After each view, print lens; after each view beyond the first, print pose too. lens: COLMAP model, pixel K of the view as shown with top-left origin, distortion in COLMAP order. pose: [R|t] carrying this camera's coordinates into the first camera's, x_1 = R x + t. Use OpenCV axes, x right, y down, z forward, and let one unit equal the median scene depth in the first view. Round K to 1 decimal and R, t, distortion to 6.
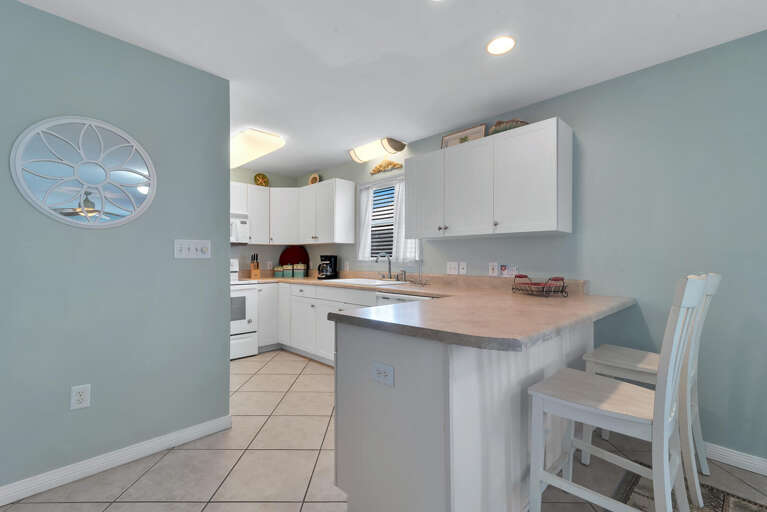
lens RADIAL K [[342.3, 0, 380.3], [0, 342.3, 259.0], [0, 0, 1]] dist [0.011754, 0.000277]
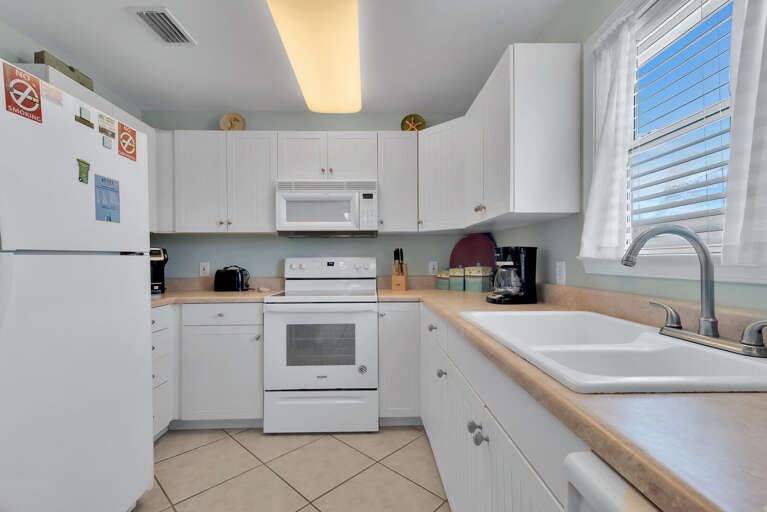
lens RADIAL K [[342.3, 0, 380.3], [0, 342.3, 259.0], [0, 0, 1]] dist [0.011754, 0.000277]
pose [[0.720895, -0.007079, -0.693008, 0.025531], [0.007903, 0.999967, -0.001993, 0.003735], [0.692999, -0.004040, 0.720927, 0.581253]]
